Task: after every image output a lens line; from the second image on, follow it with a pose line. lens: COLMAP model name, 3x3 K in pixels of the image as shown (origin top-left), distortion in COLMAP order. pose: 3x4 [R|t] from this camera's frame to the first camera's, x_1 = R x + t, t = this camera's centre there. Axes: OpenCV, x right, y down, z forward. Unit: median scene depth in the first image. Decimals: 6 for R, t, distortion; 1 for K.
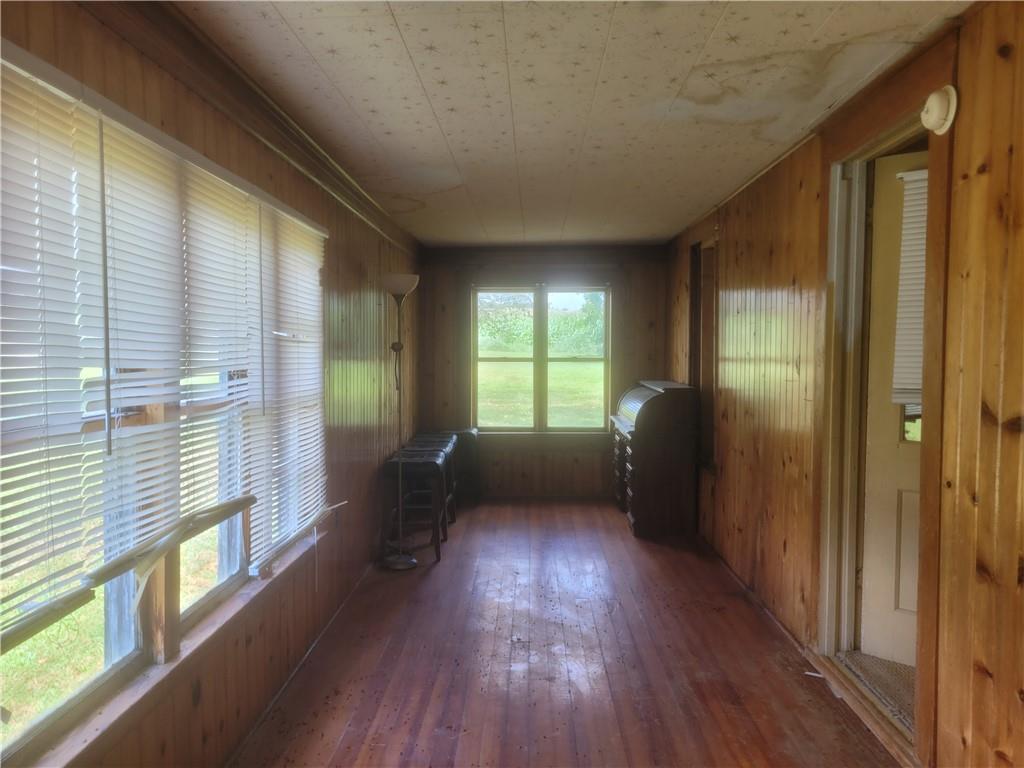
lens RADIAL K [[781.5, 0, 513.9], [0, 781.5, 385.3], [0, 0, 1]] dist [0.027831, -0.038294]
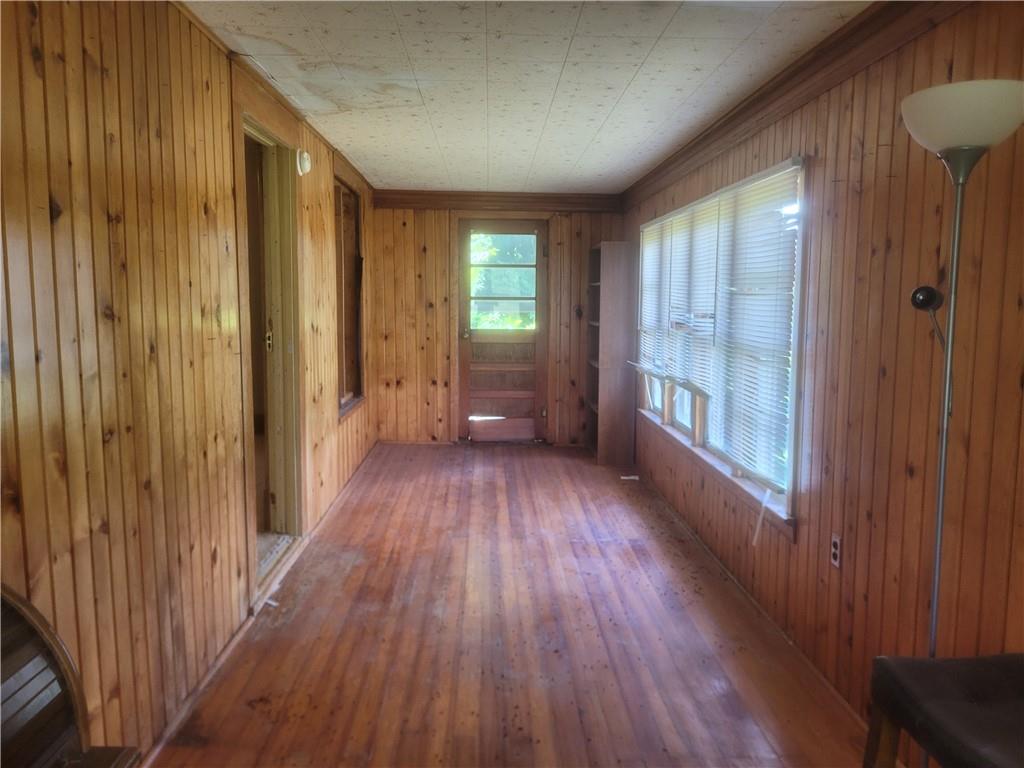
lens RADIAL K [[781.5, 0, 511.6], [0, 781.5, 378.5], [0, 0, 1]] dist [0.027831, -0.038294]
pose [[-0.998684, -0.004125, -0.051122, 0.119429], [-0.012133, 0.987467, 0.157356, -0.114351], [0.049833, 0.157769, -0.986218, 2.181305]]
